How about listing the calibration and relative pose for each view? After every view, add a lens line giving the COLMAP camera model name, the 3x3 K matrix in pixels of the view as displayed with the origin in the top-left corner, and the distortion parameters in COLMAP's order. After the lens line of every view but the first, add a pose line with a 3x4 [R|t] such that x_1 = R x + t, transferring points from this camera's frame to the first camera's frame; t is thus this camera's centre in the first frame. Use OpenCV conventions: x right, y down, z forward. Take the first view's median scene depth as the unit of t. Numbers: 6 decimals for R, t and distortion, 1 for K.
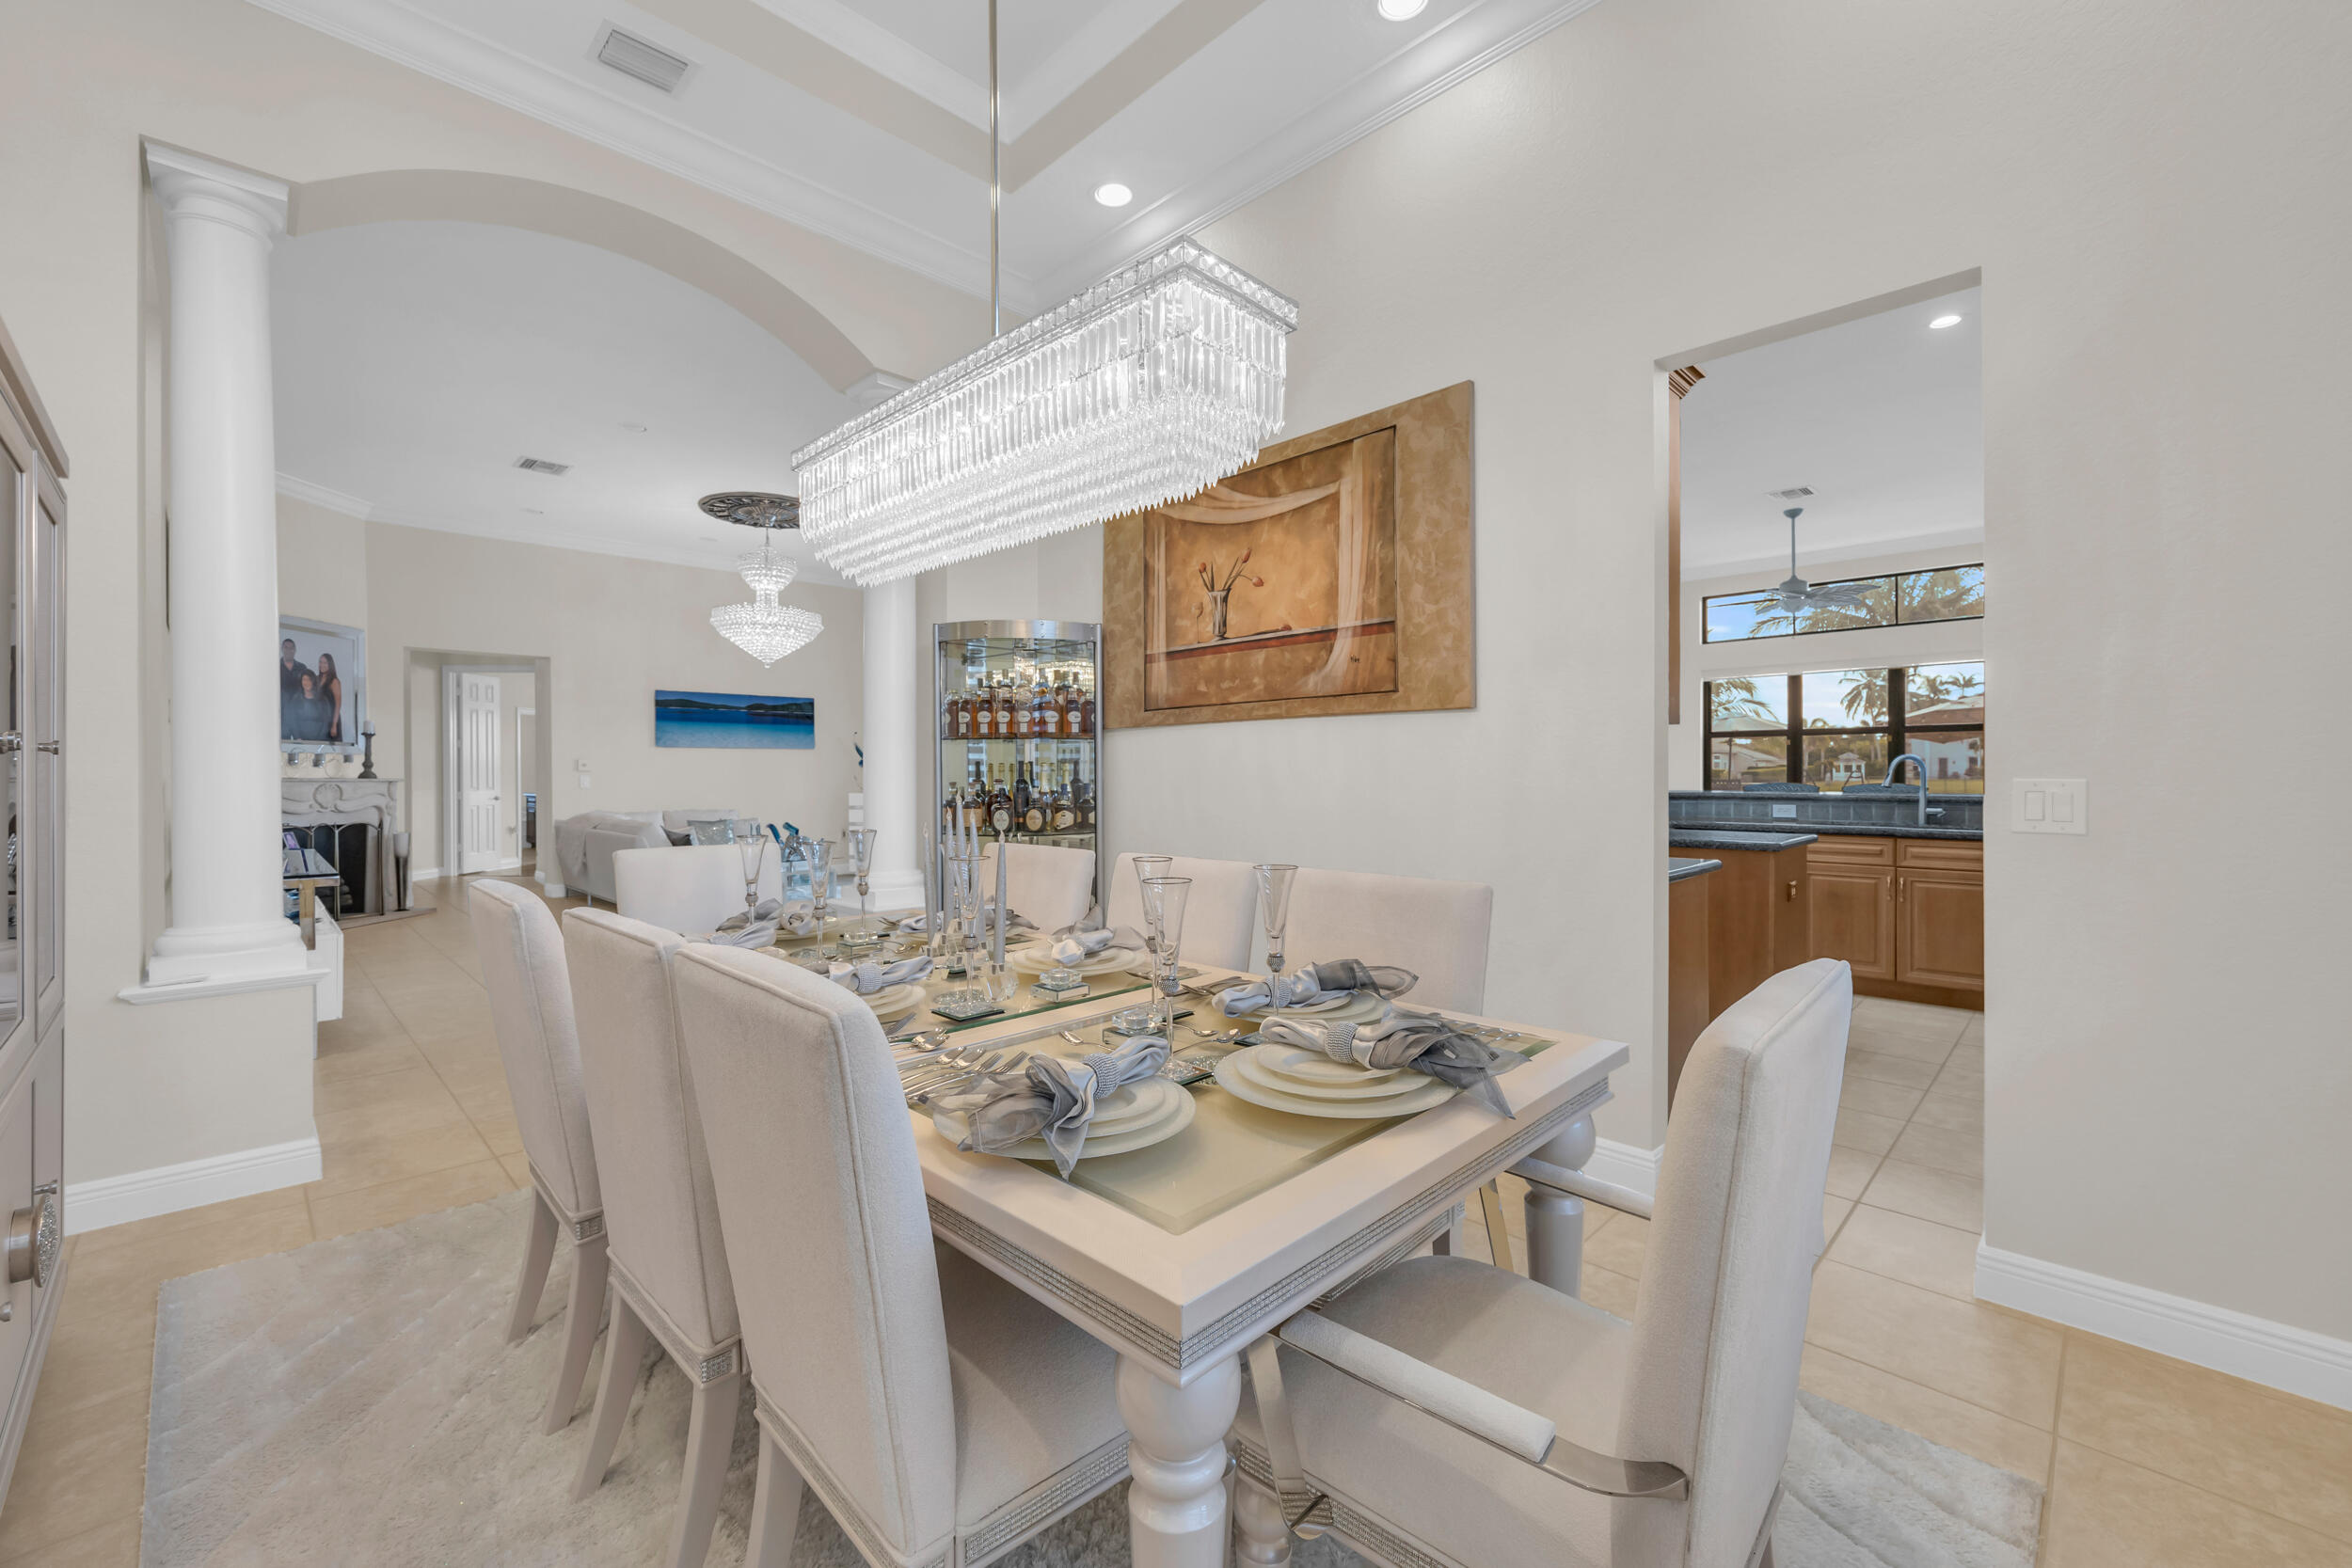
lens RADIAL K [[963.4, 0, 1178.7], [0, 963.4, 775.6], [0, 0, 1]] dist [-0.007660, 0.000367]
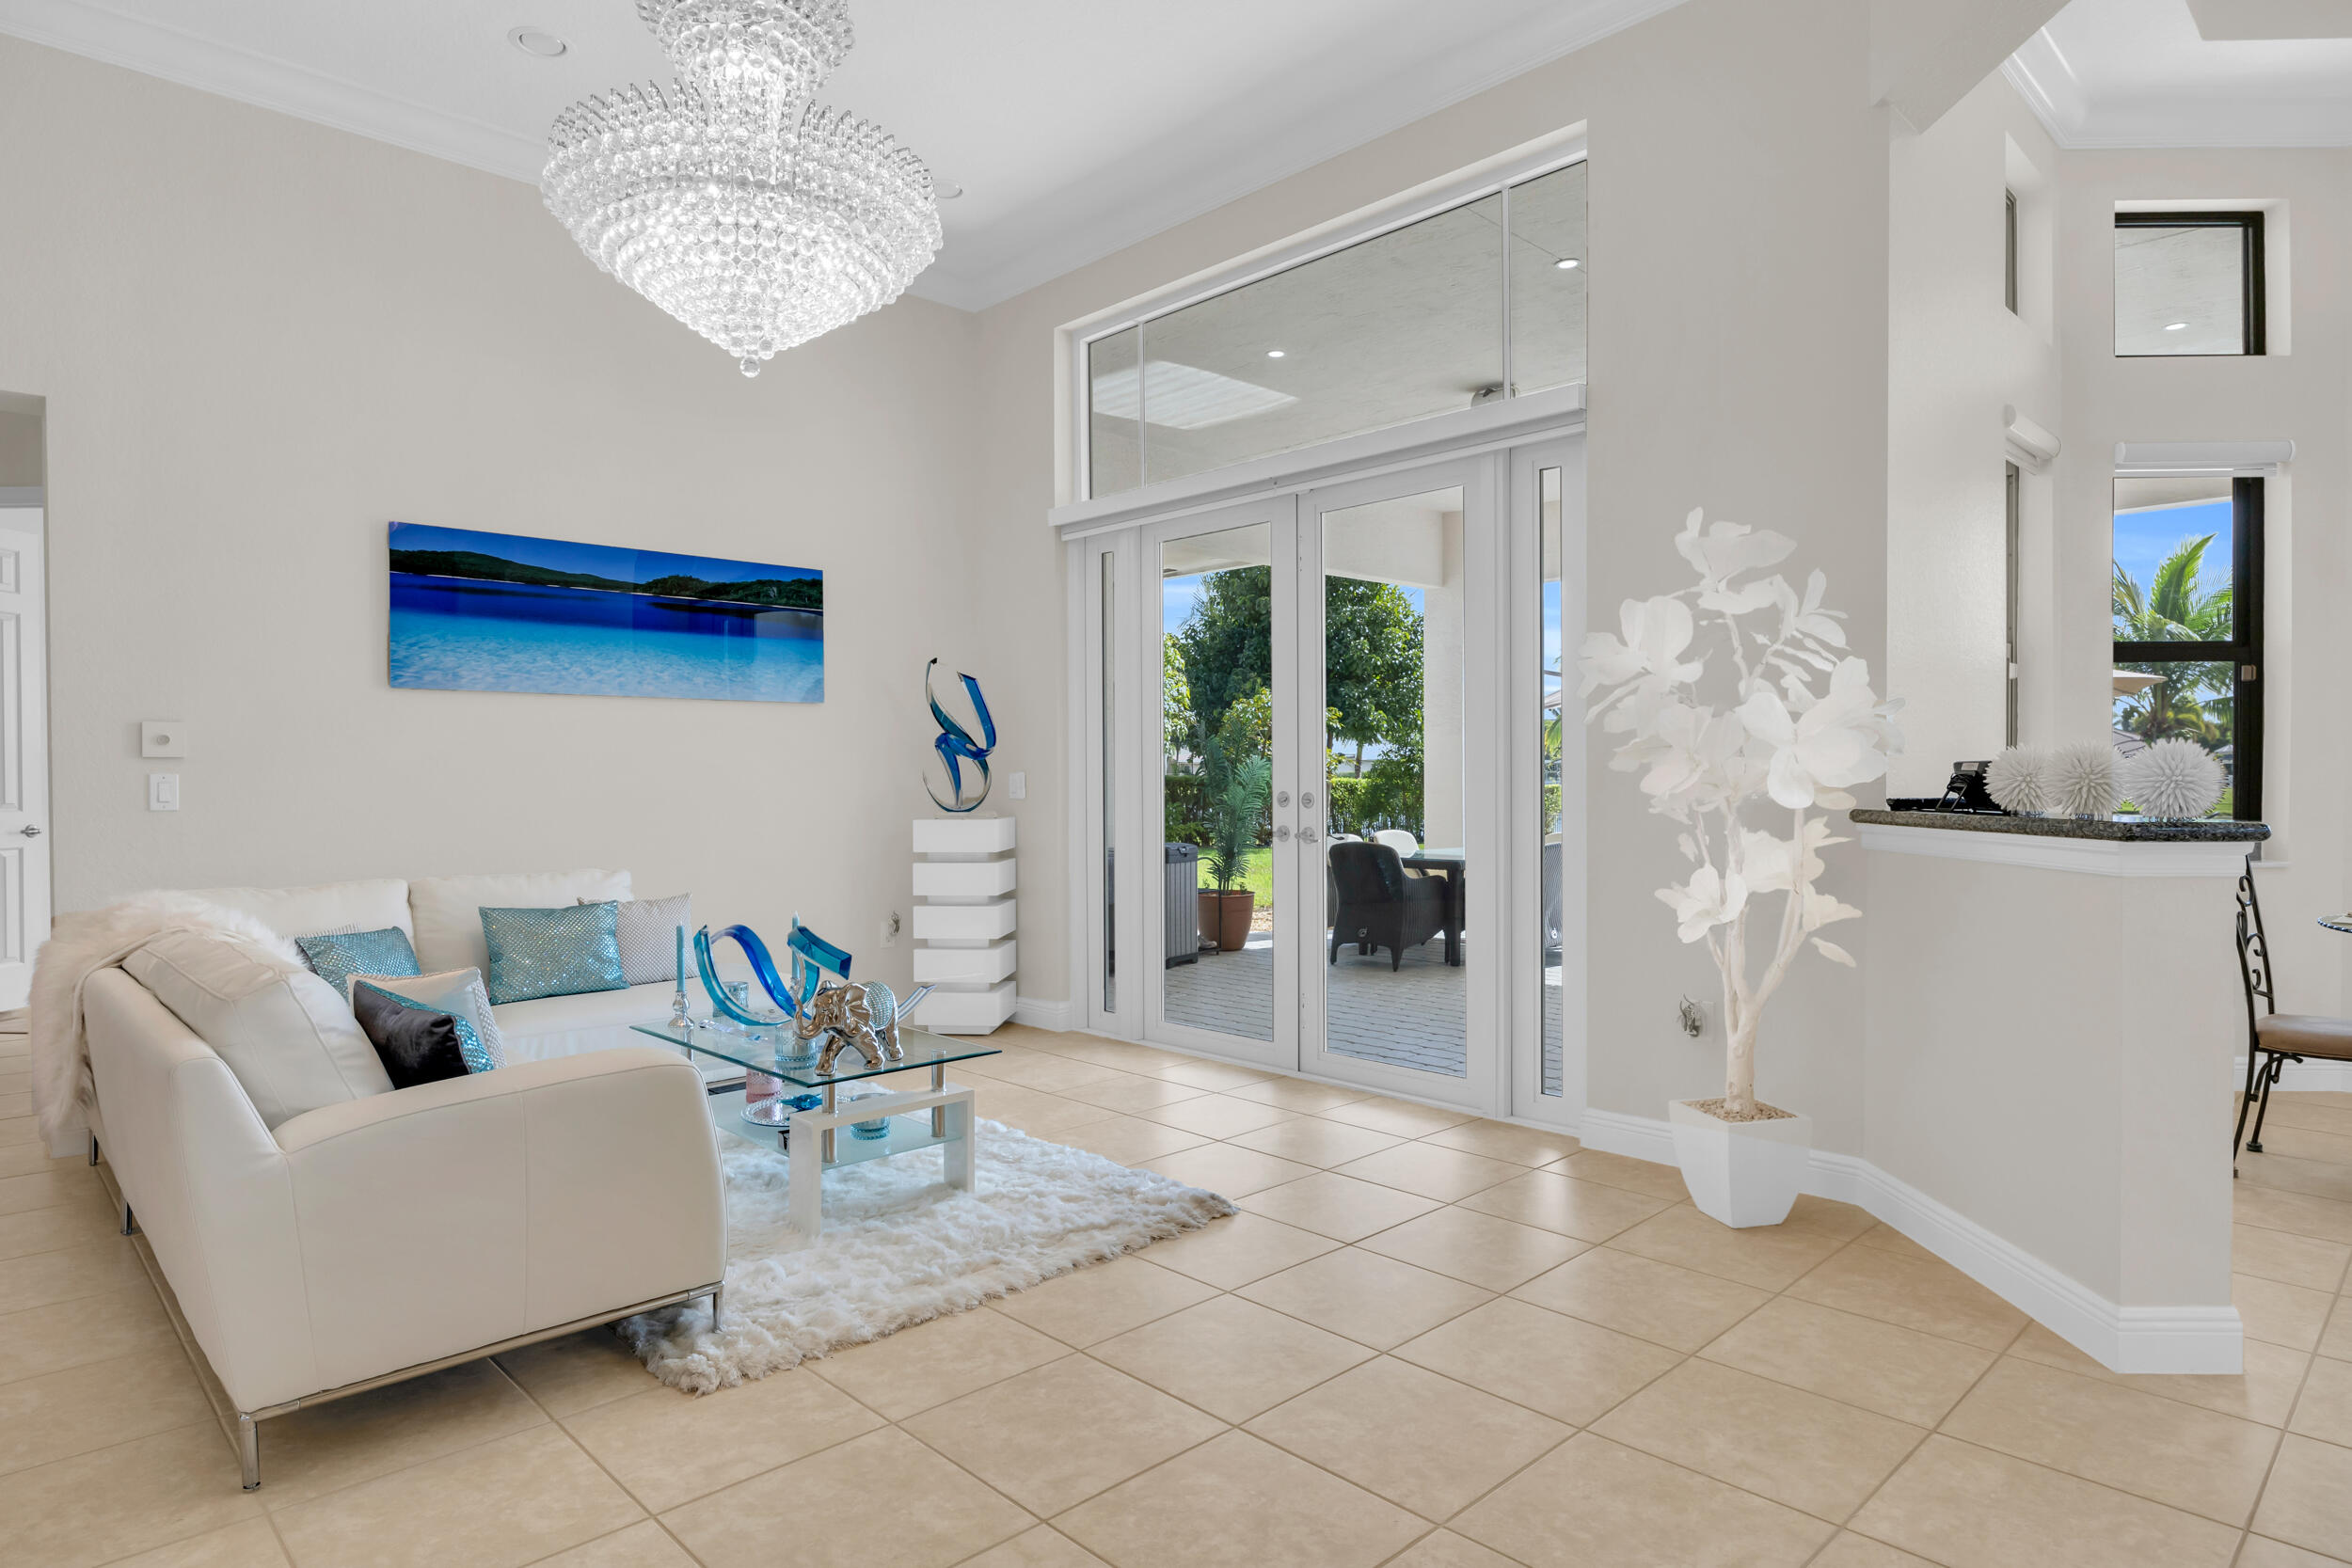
lens RADIAL K [[1331.0, 0, 1172.9], [0, 1331.0, 780.5], [0, 0, 1]] dist [-0.000988, -0.000111]
pose [[0.999930, 0.002296, -0.011622, -0.277263], [-0.002229, 0.999981, 0.005755, -0.000709], [0.011635, -0.005729, 0.999916, 0.563810]]
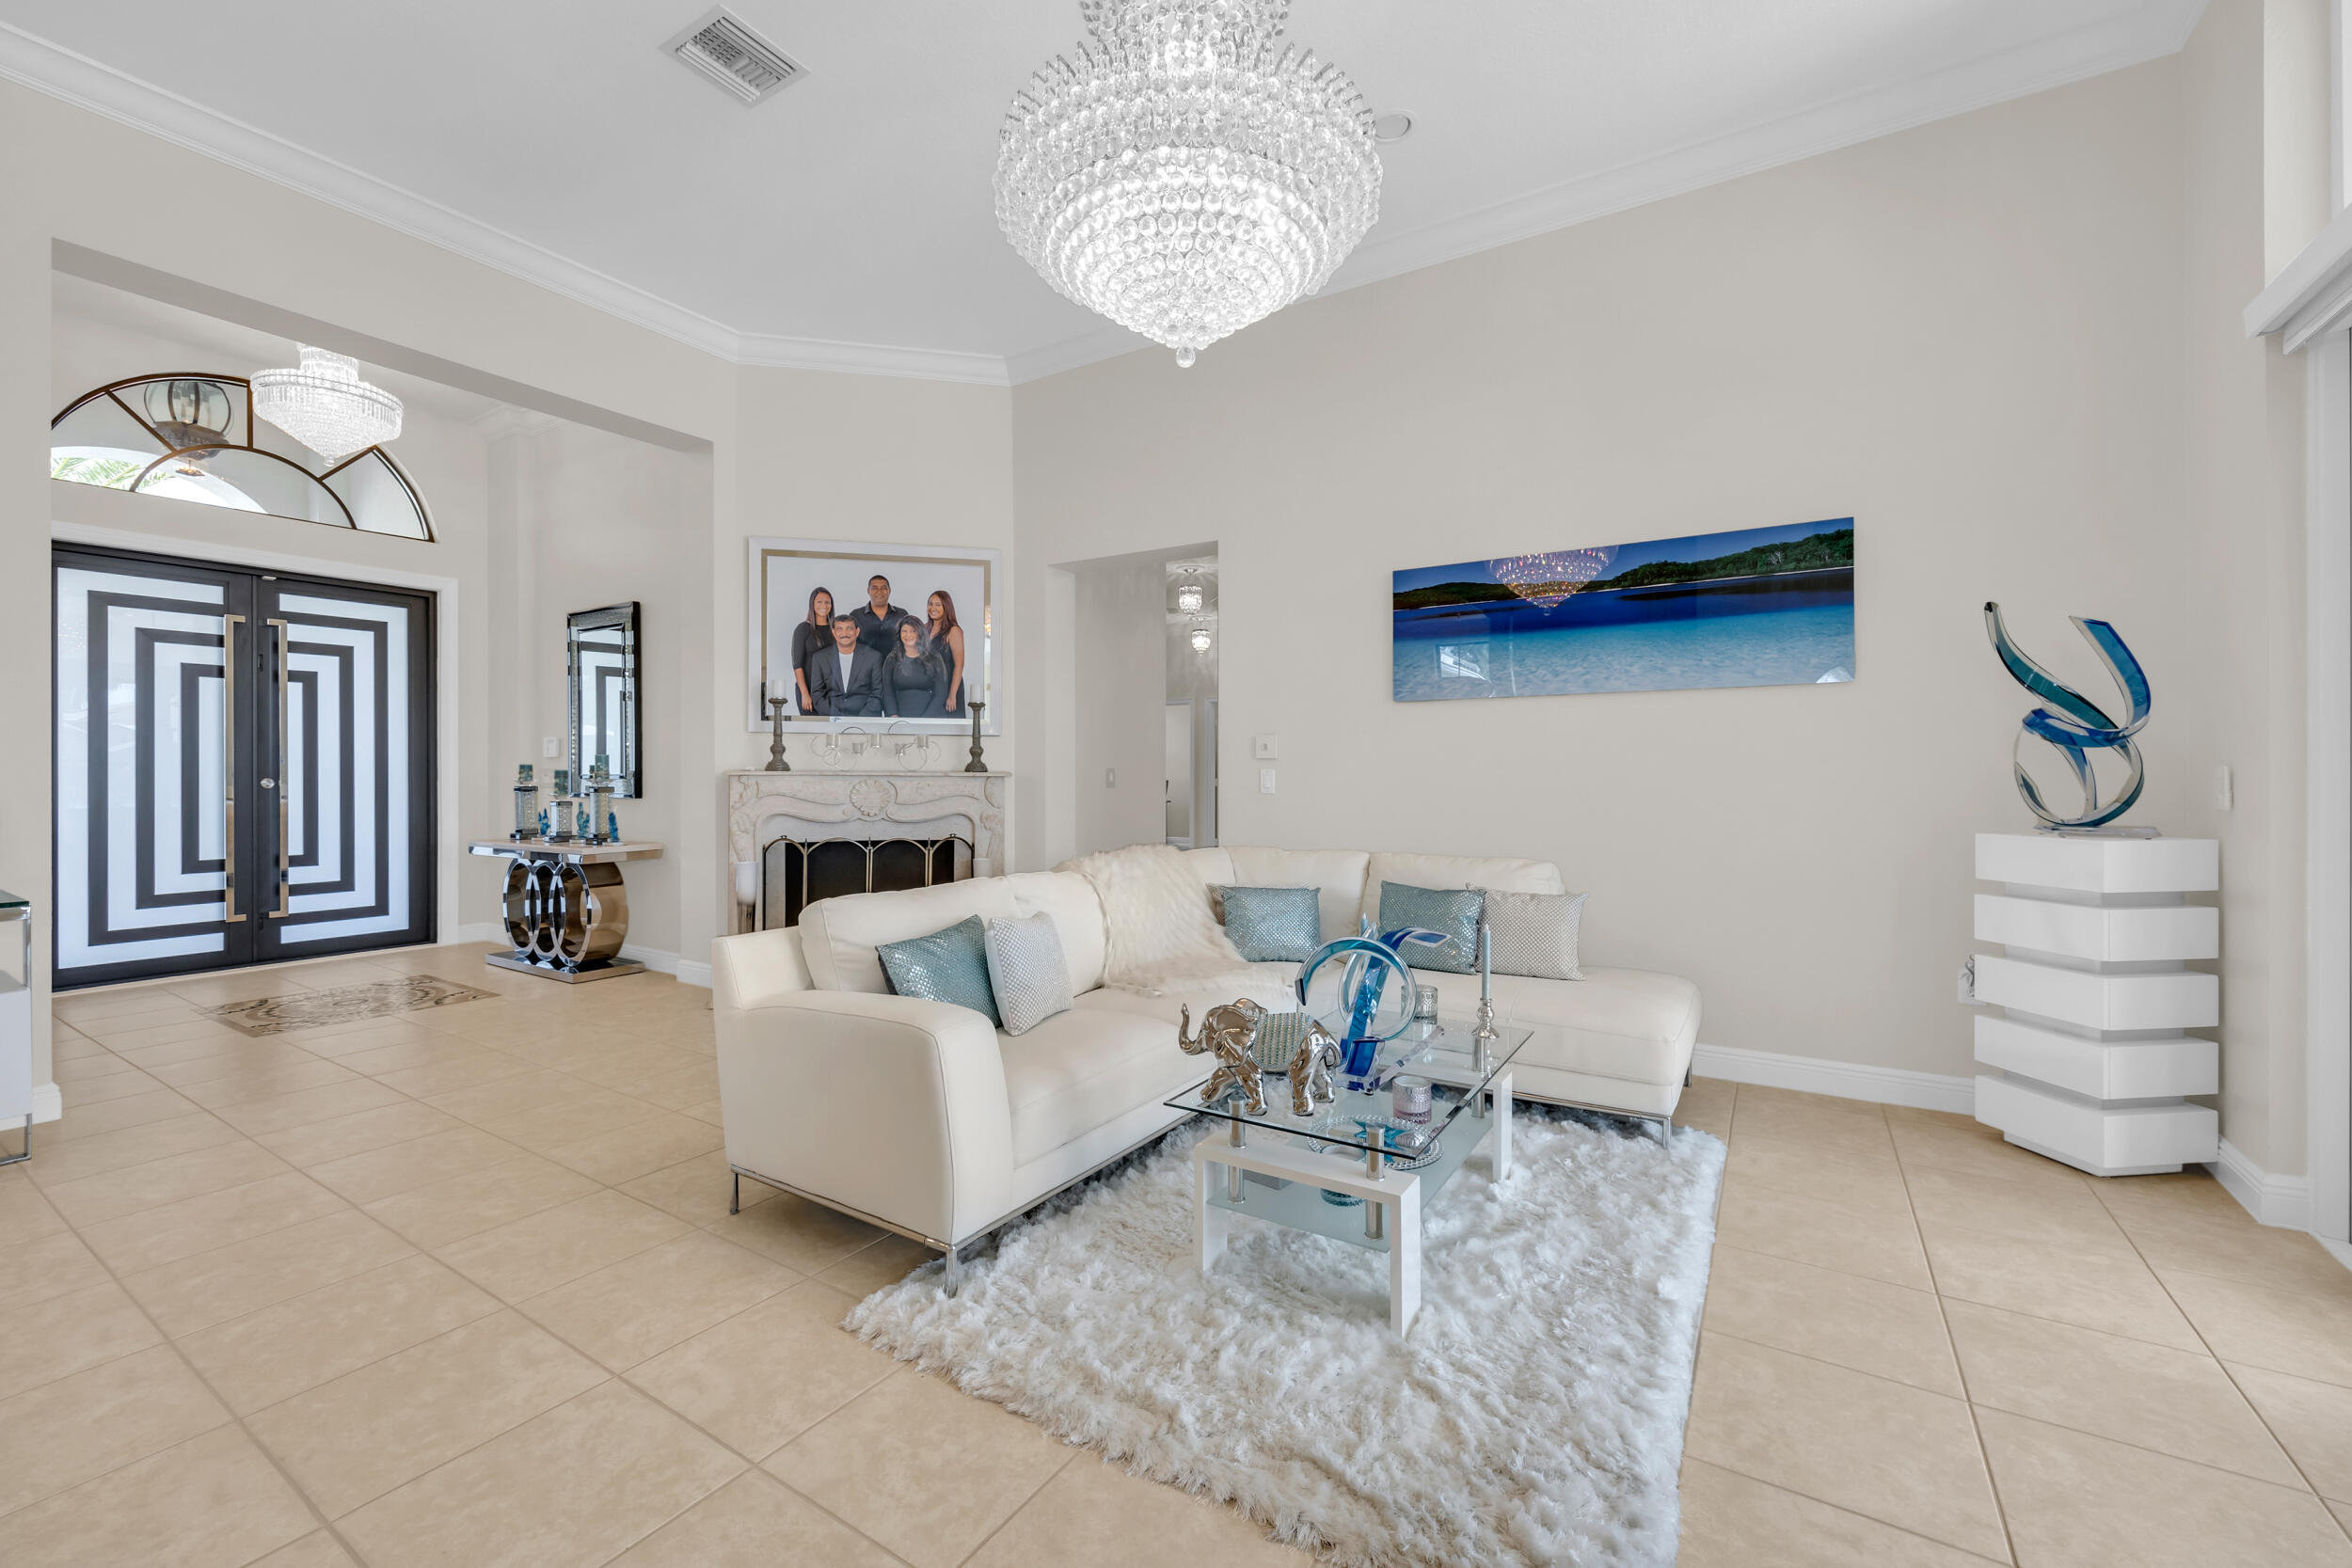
lens RADIAL K [[963.4, 0, 1170.4], [0, 963.4, 781.0], [0, 0, 1]] dist [-0.007660, 0.000367]
pose [[0.222047, 0.011154, -0.974972, -0.151364], [-0.002518, 0.999938, 0.010866, 0.001092], [0.975033, 0.000042, 0.222061, 0.856475]]
